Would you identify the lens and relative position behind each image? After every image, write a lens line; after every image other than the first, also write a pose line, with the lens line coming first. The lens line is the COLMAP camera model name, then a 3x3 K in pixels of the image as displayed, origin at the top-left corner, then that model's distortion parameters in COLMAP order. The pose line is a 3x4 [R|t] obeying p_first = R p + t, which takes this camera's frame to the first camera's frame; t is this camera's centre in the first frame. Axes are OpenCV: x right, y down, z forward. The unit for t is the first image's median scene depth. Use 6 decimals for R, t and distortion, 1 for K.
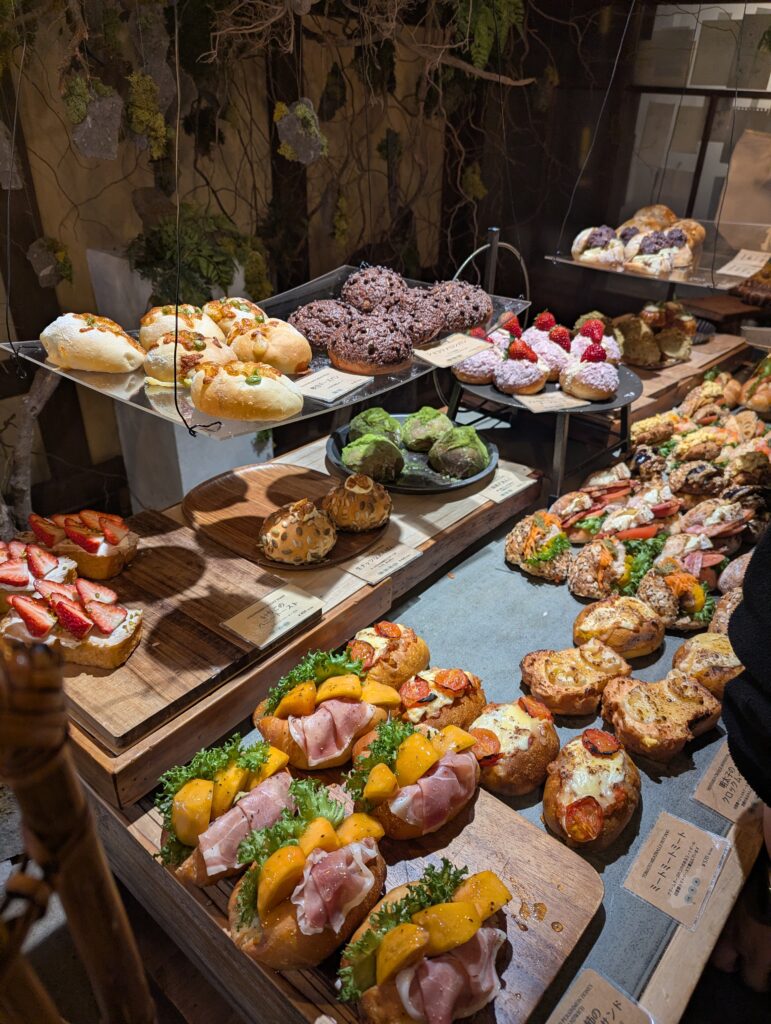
lens RADIAL K [[721.3, 0, 385.2], [0, 721.3, 513.3], [0, 0, 1]] dist [0.020434, -0.003035]
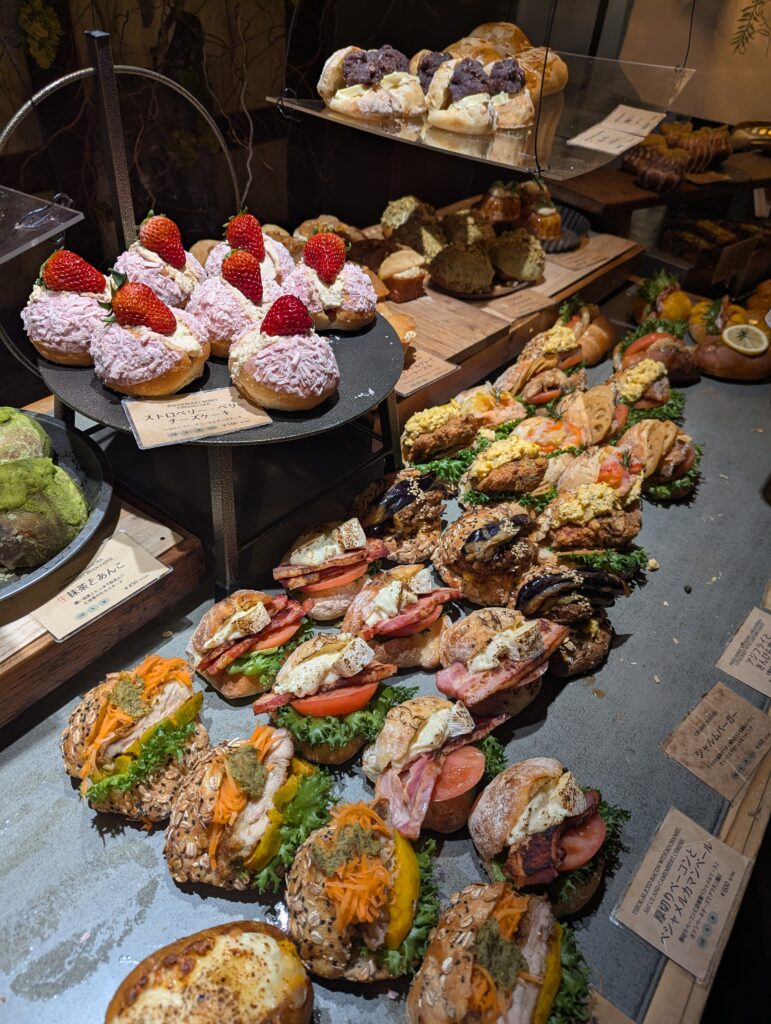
lens RADIAL K [[721.3, 0, 386.0], [0, 721.3, 510.8], [0, 0, 1]] dist [0.020434, -0.003035]
pose [[0.995335, -0.008928, 0.096067, 0.301860], [-0.008771, 0.983213, 0.182248, -0.176129], [-0.096082, -0.182240, 0.978548, 0.467108]]
